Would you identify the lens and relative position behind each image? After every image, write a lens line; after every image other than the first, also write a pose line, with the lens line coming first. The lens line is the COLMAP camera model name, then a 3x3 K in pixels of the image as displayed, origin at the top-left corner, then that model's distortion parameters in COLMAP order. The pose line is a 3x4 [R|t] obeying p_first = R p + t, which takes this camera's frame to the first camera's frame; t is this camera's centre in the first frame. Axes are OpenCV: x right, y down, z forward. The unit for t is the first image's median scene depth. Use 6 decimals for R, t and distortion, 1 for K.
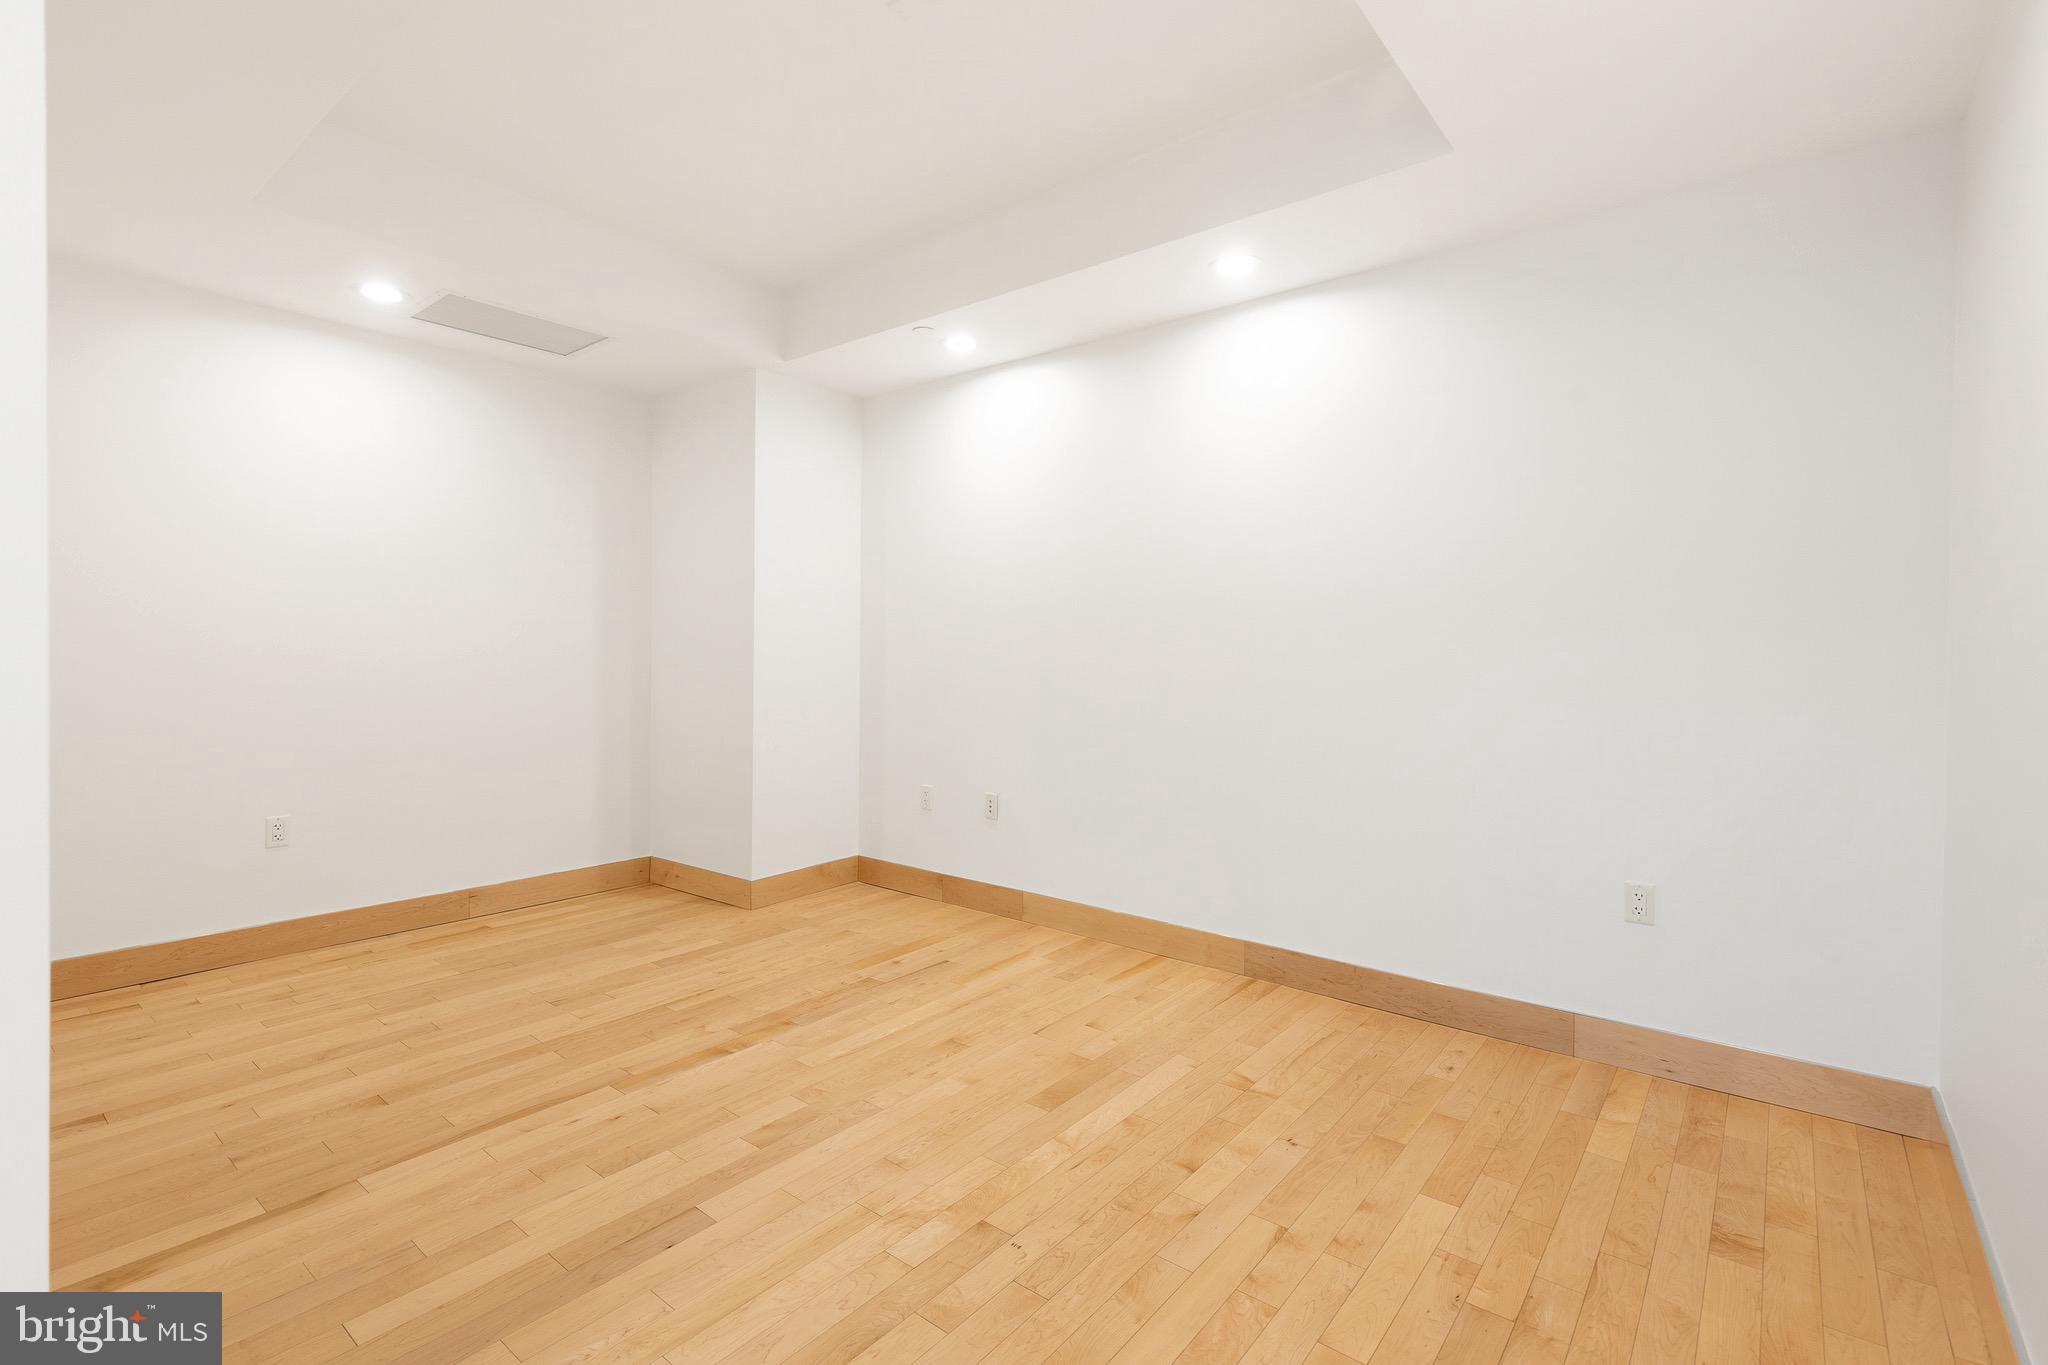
lens RADIAL K [[922.6, 0, 1027.9], [0, 922.6, 678.7], [0, 0, 1]] dist [0.006763, -0.000375]
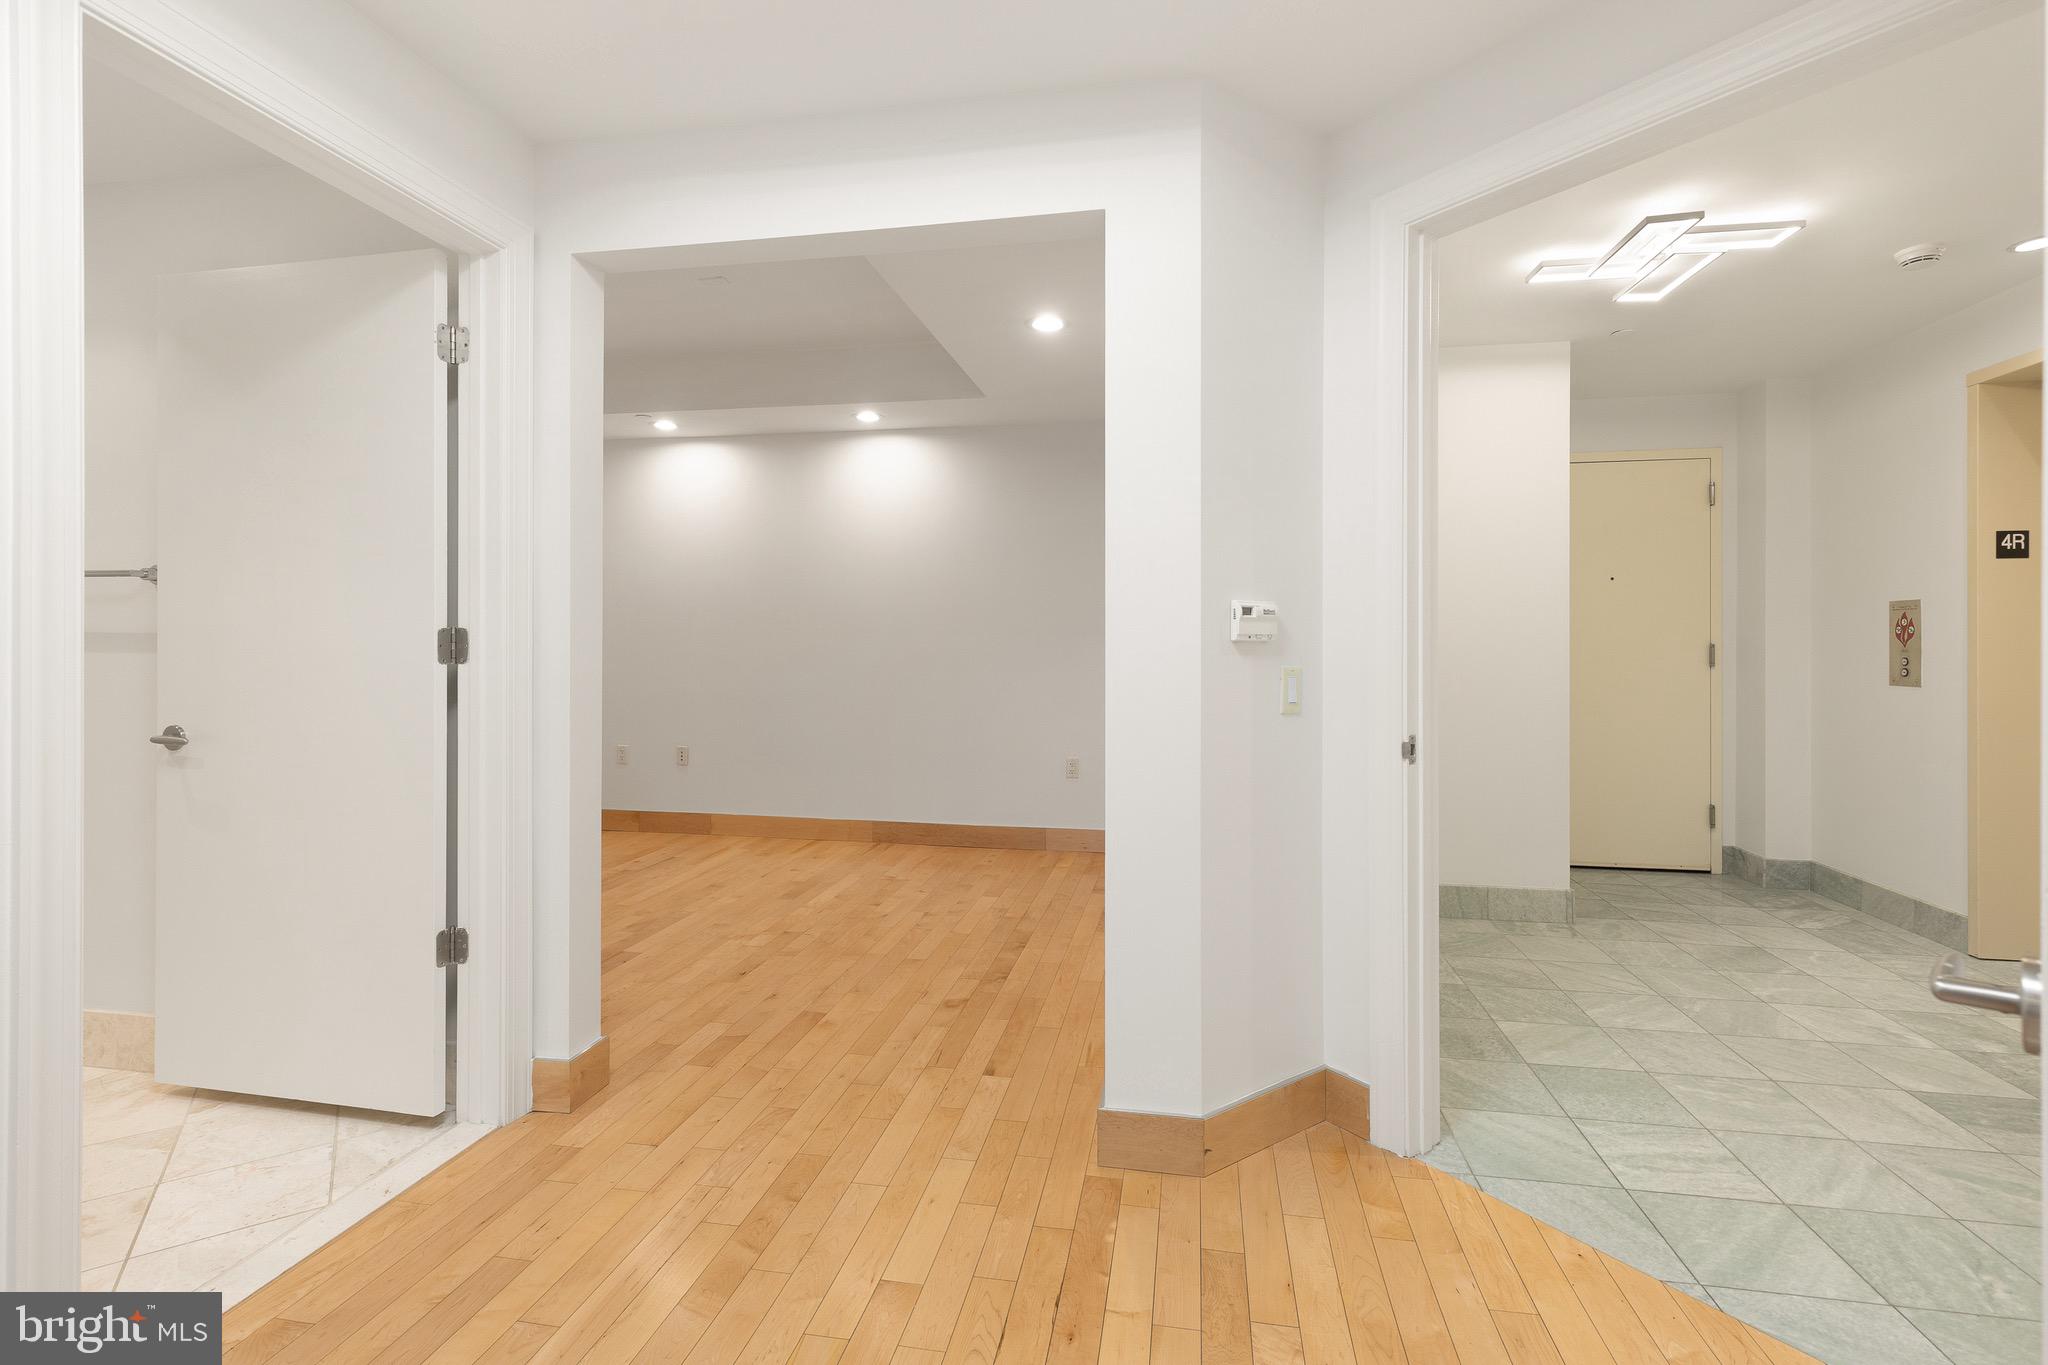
lens RADIAL K [[933.7, 0, 1031.3], [0, 933.7, 643.3], [0, 0, 1]] dist [0.006056, -0.000396]
pose [[0.874030, 0.000570, 0.485872, -0.410496], [0.013790, 0.999567, -0.025980, 0.020855], [-0.485677, 0.029407, 0.873644, -0.748267]]
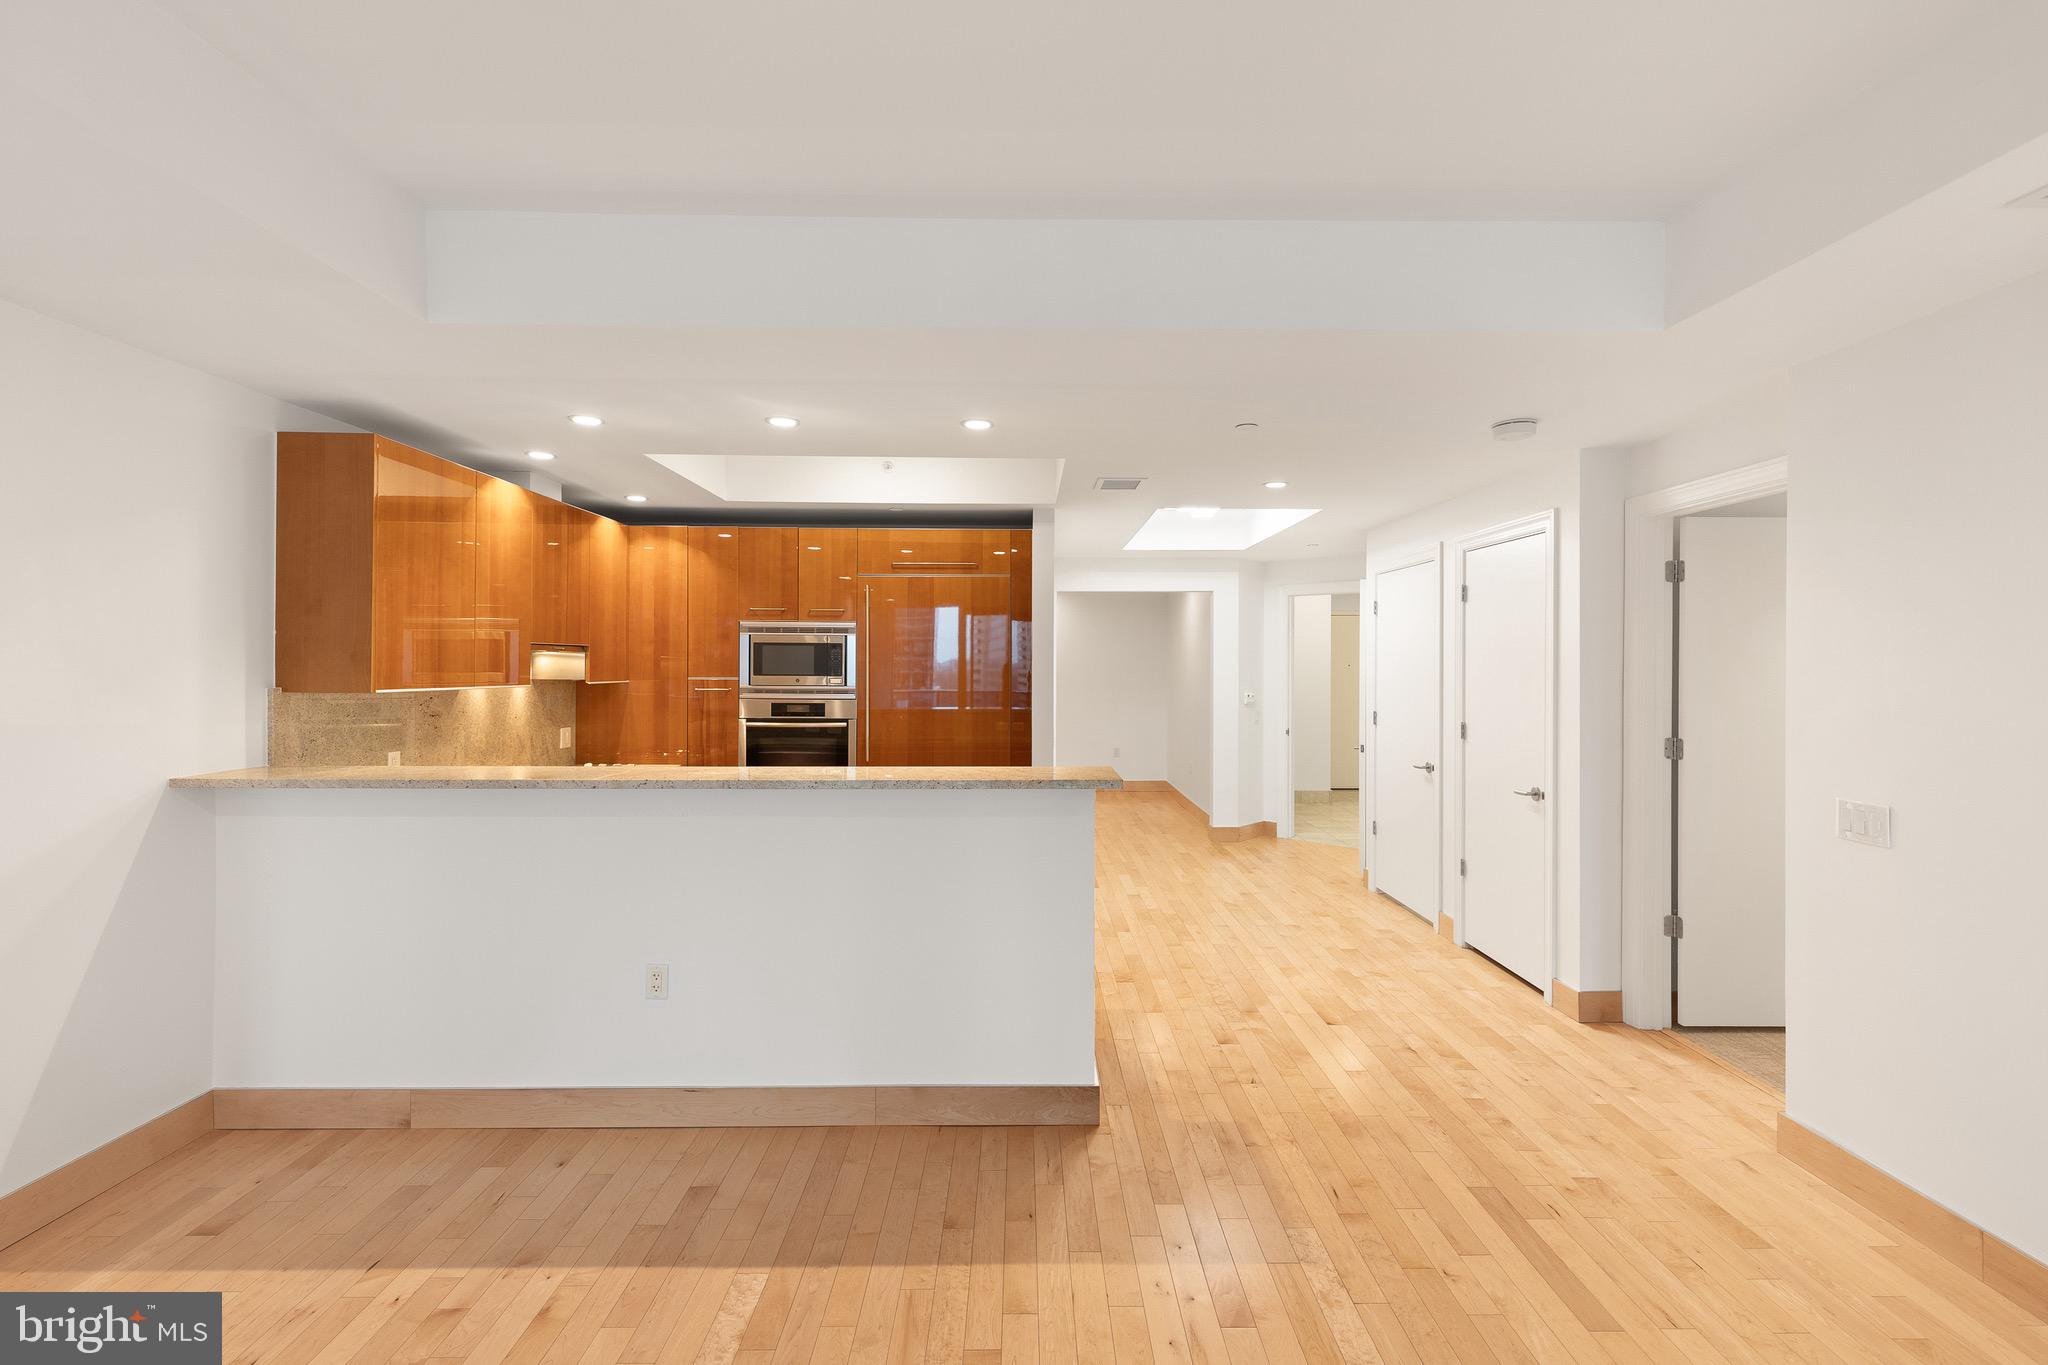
lens RADIAL K [[922.6, 0, 1027.9], [0, 922.6, 678.7], [0, 0, 1]] dist [0.006763, -0.000375]
pose [[0.768922, -0.010910, 0.639249, -2.362806], [0.019104, 0.999800, -0.005915, -0.079415], [-0.639057, 0.016760, 0.768977, -2.011553]]
